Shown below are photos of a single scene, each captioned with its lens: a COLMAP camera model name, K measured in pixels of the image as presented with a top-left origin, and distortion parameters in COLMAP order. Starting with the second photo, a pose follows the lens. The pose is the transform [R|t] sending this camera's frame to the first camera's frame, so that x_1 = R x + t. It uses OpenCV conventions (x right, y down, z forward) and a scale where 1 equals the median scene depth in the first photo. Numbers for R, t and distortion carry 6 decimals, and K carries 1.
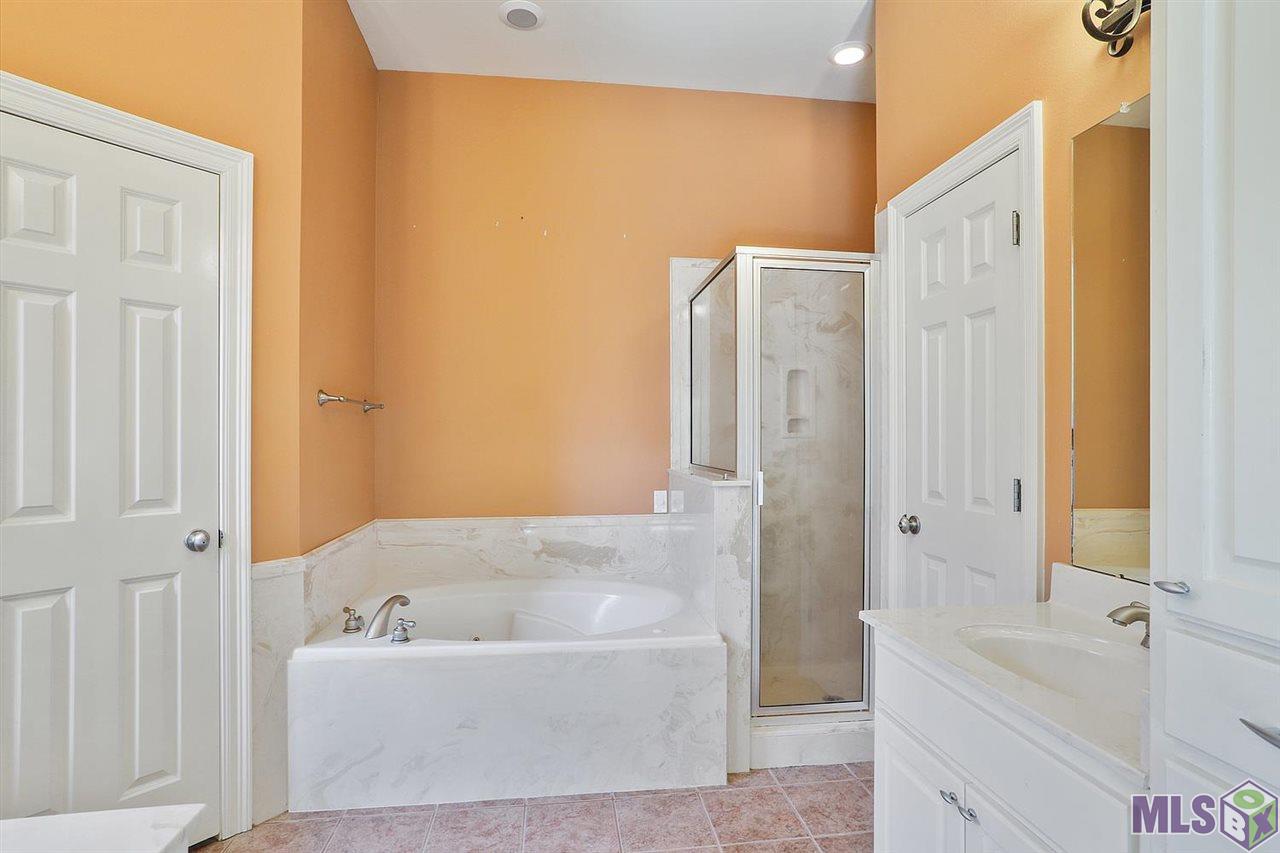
lens RADIAL K [[637.1, 0, 641.2], [0, 637.1, 431.7], [0, 0, 1]] dist [-0.004649, 0.000200]
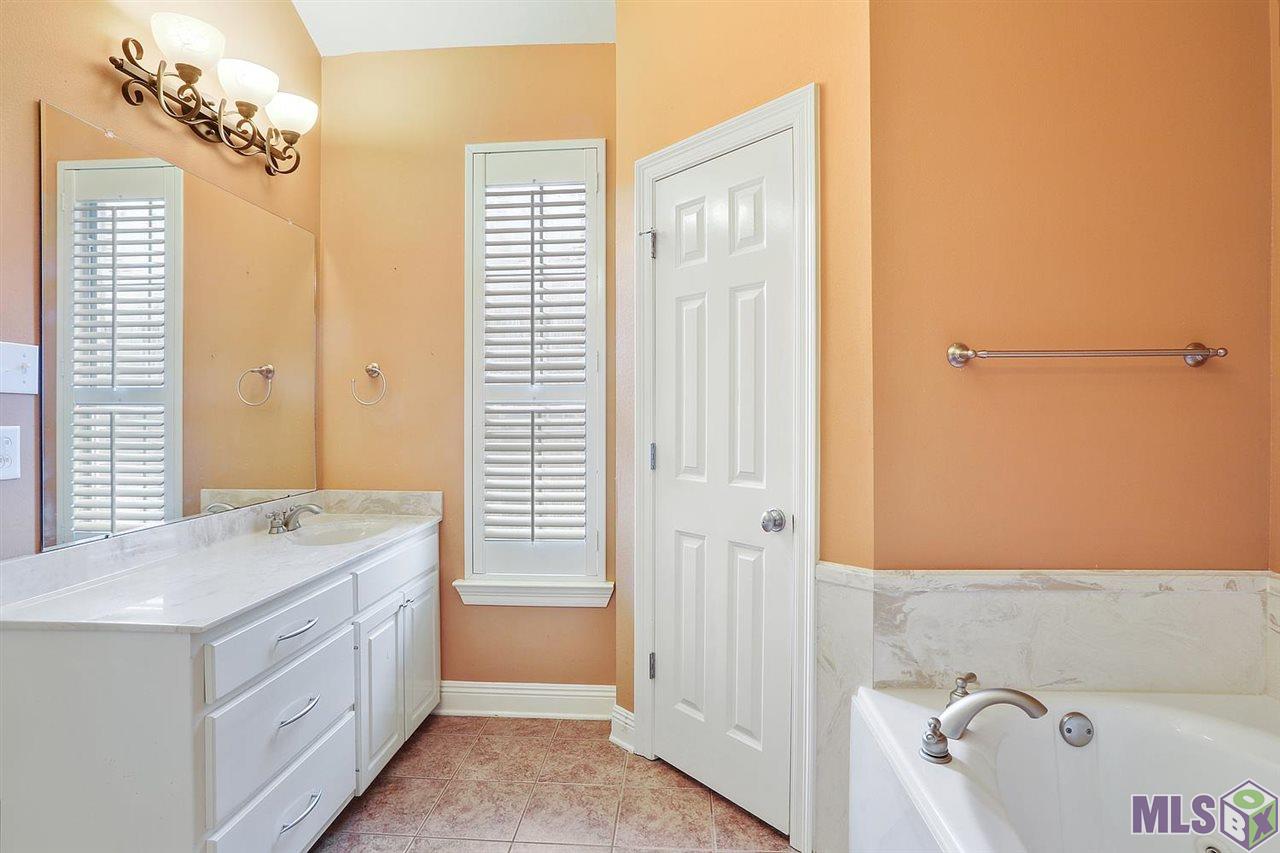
lens RADIAL K [[637.1, 0, 641.3], [0, 637.1, 422.6], [0, 0, 1]] dist [-0.004649, 0.000200]
pose [[-0.176128, 0.016255, -0.984233, 0.280955], [0.009845, 0.999843, 0.014751, 0.005412], [0.984318, -0.007092, -0.176260, 0.929579]]
